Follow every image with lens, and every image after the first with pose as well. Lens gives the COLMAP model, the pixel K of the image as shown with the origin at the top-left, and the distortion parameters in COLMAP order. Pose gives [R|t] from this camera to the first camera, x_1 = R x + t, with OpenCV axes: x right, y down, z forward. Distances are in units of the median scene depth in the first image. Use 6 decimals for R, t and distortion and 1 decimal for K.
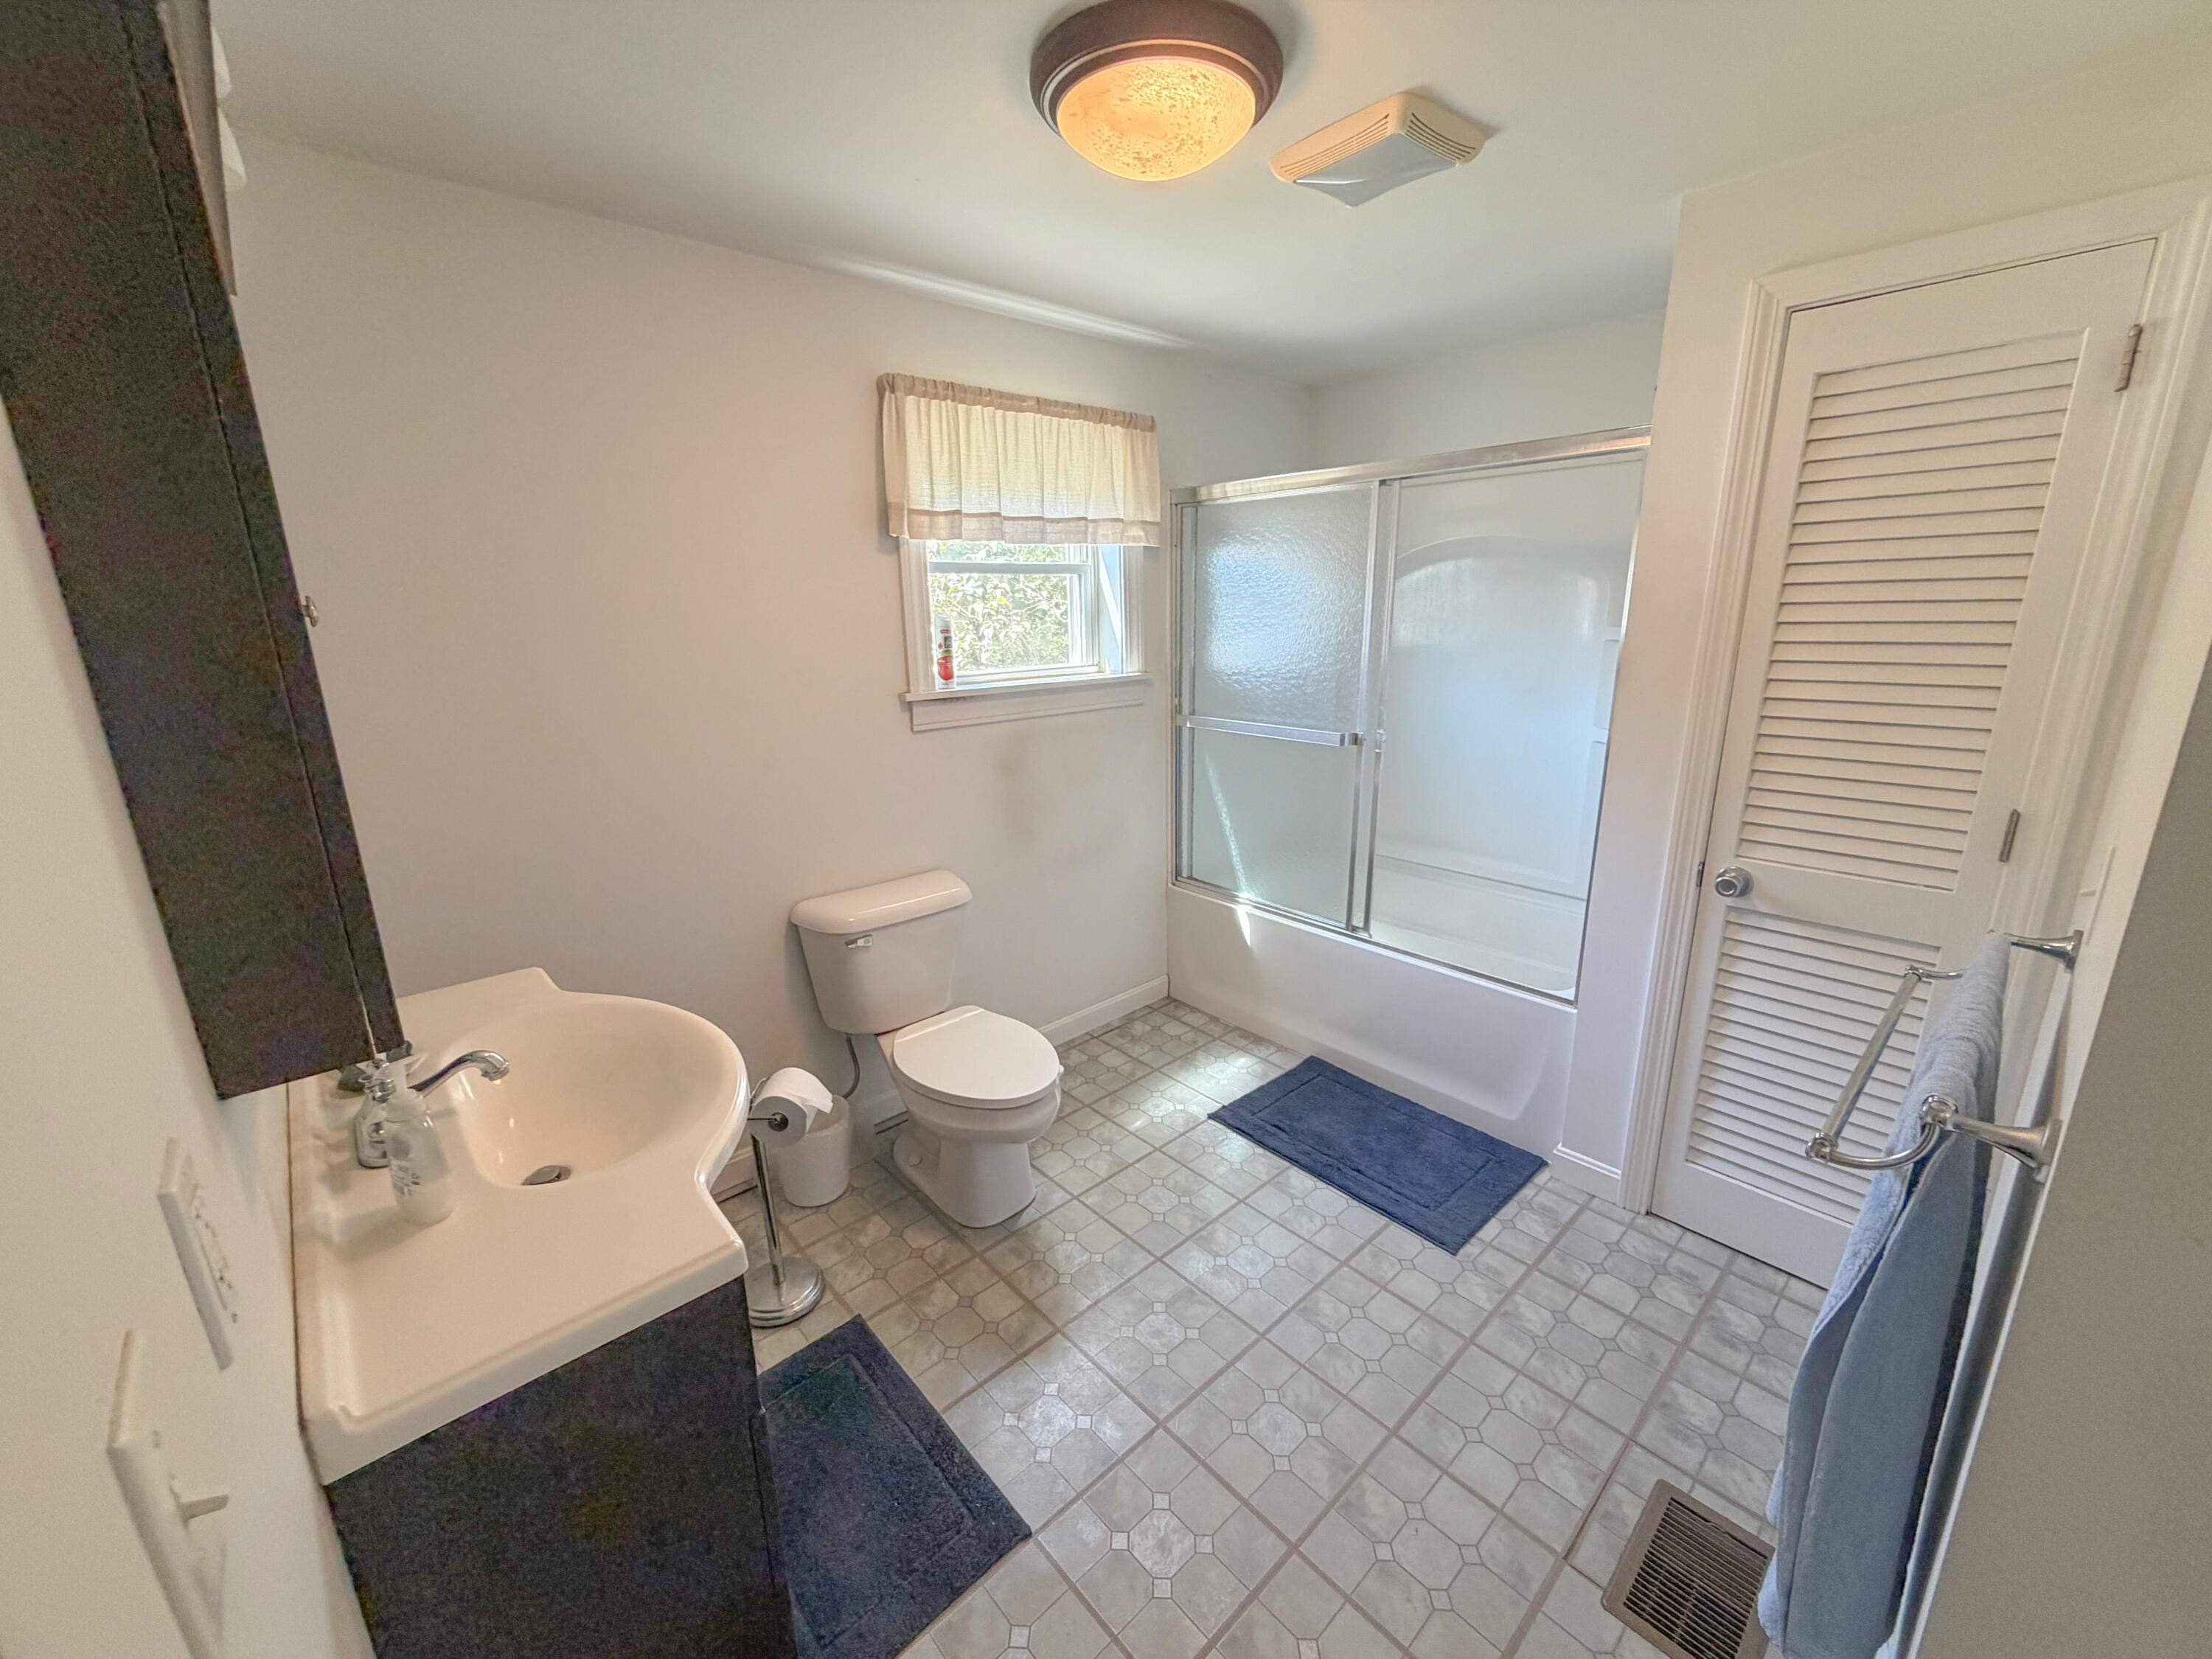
lens RADIAL K [[881.2, 0, 1106.1], [0, 881.2, 832.9], [0, 0, 1]] dist [0.000838, -0.000319]
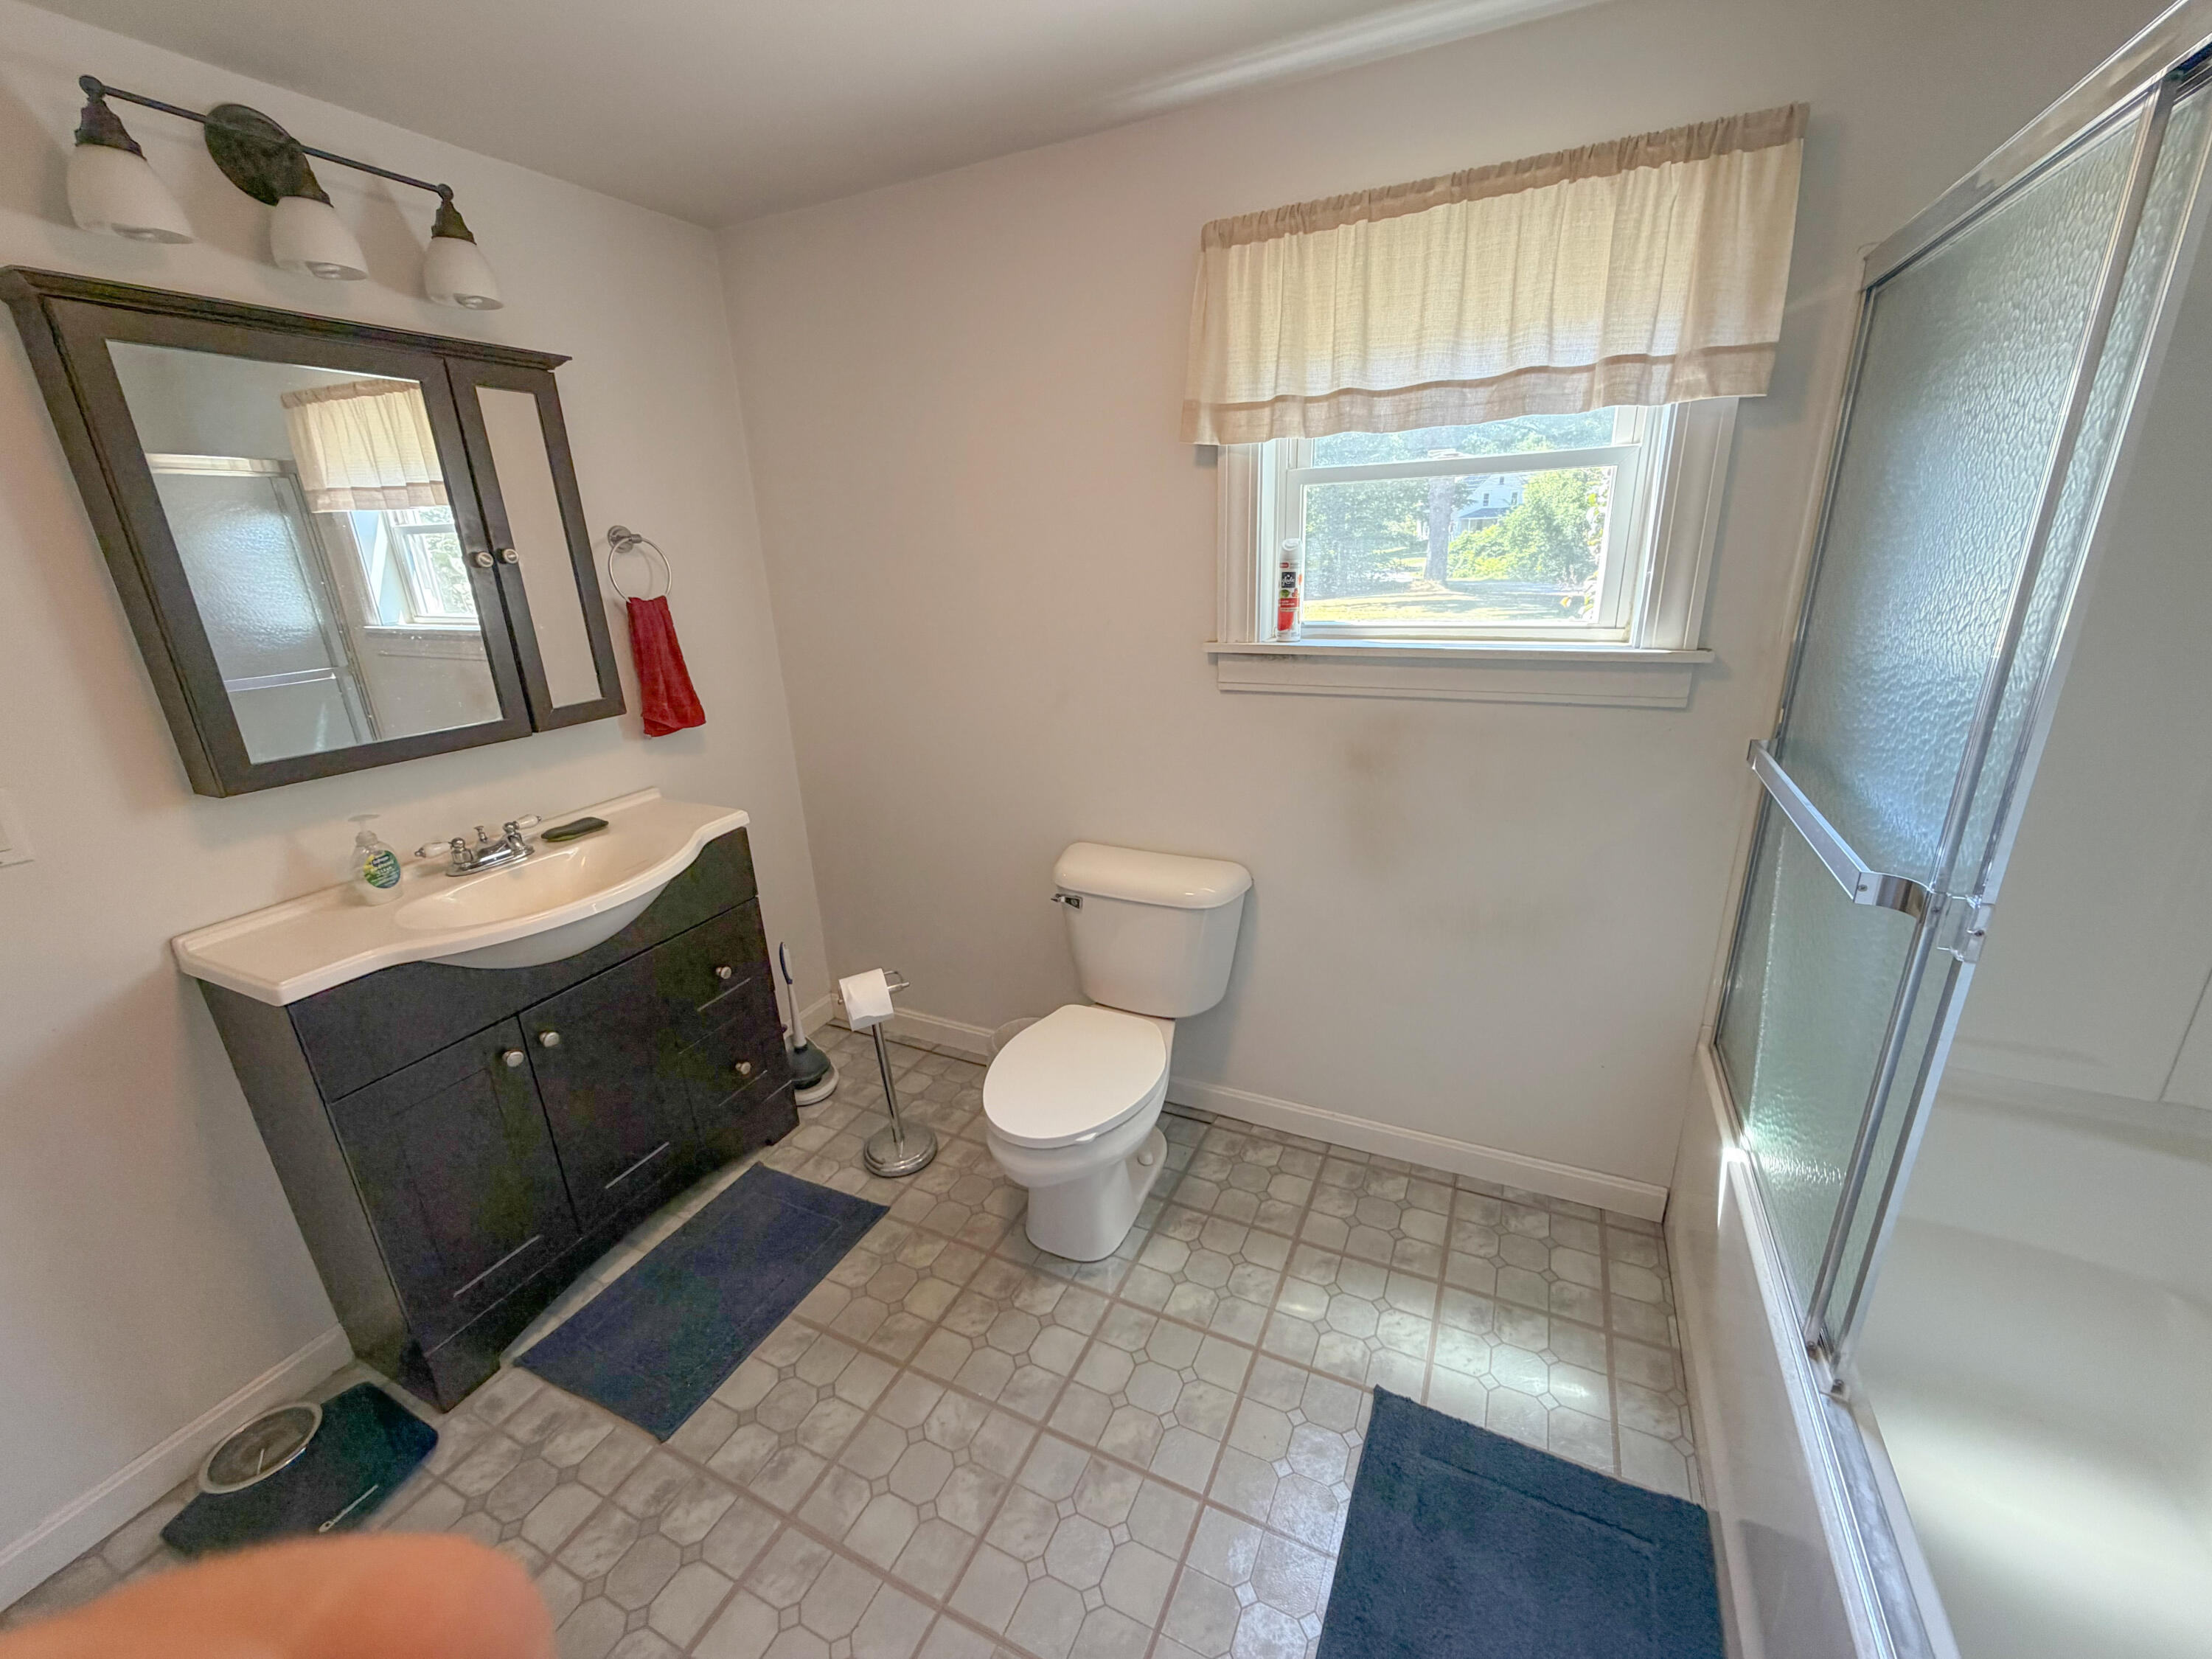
lens RADIAL K [[881.2, 0, 1106.1], [0, 881.2, 832.9], [0, 0, 1]] dist [0.000838, -0.000319]
pose [[0.379641, 0.297153, -0.876112, 0.484193], [-0.204640, 0.950526, 0.233717, -0.154526], [0.902217, 0.090559, 0.421668, 0.560137]]
